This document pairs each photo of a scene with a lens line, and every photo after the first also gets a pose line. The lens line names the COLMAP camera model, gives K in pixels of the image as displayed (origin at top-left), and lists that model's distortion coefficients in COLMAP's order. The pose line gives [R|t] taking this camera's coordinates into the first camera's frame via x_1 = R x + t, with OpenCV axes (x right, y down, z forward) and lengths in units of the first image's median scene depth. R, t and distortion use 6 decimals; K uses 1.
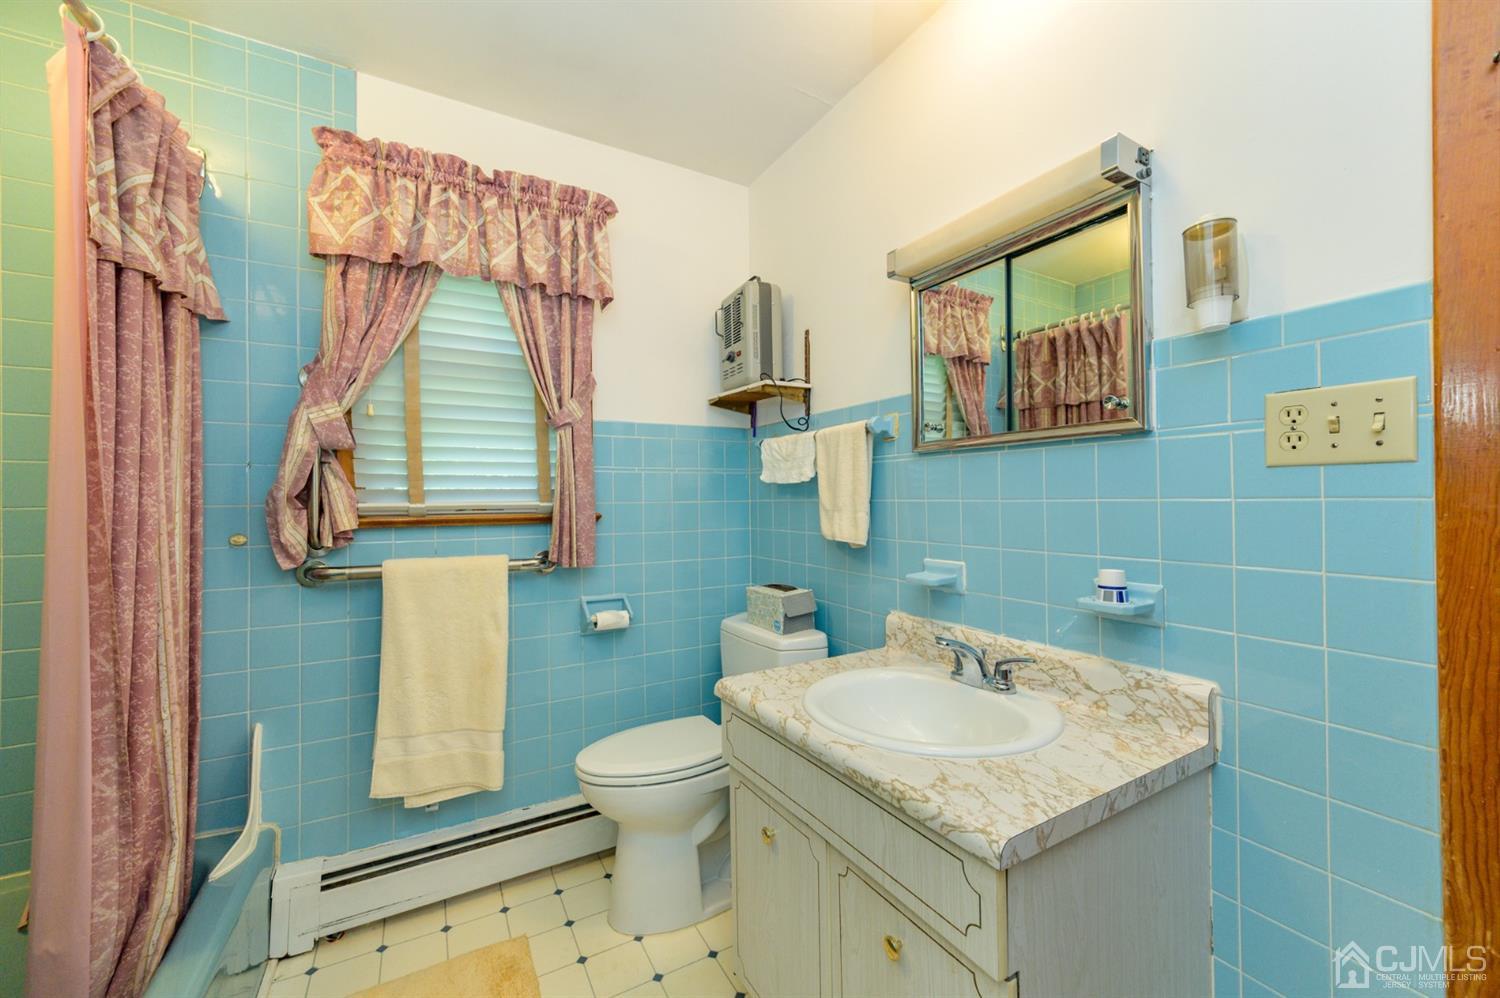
lens RADIAL K [[593.0, 0, 749.7], [0, 593.0, 496.4], [0, 0, 1]] dist [-0.000461, 0.000939]
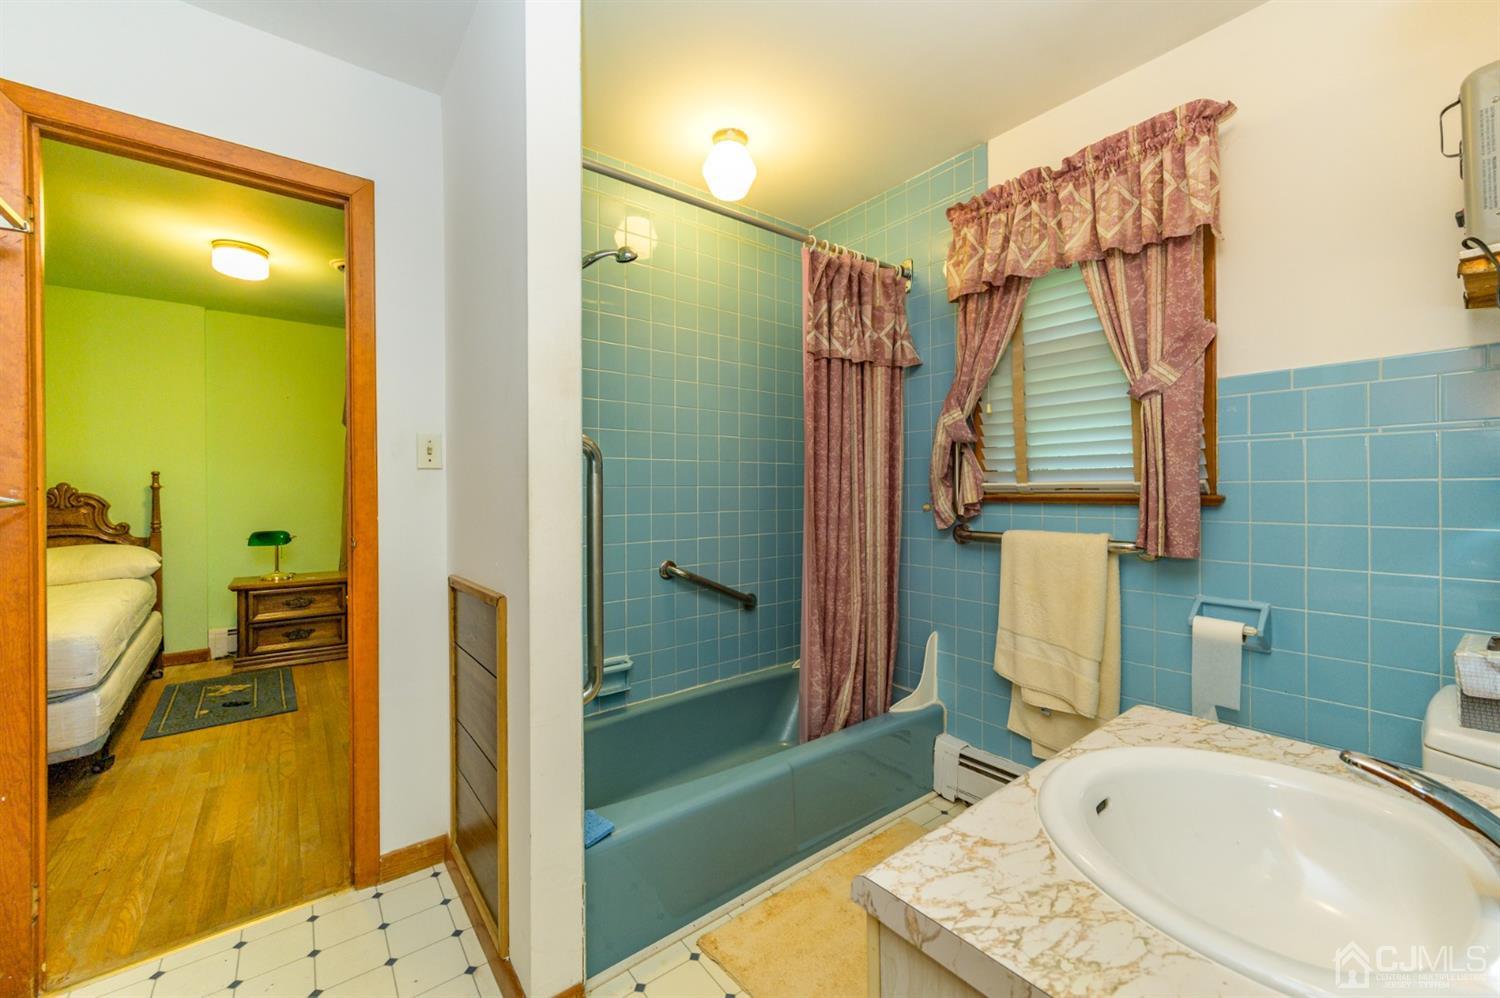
lens RADIAL K [[593.0, 0, 749.7], [0, 593.0, 490.7], [0, 0, 1]] dist [-0.000461, 0.000939]
pose [[0.146729, 0.009853, -0.989128, 0.530927], [0.011148, 0.999870, 0.011613, 0.008244], [0.989114, -0.012730, 0.146600, 0.309049]]
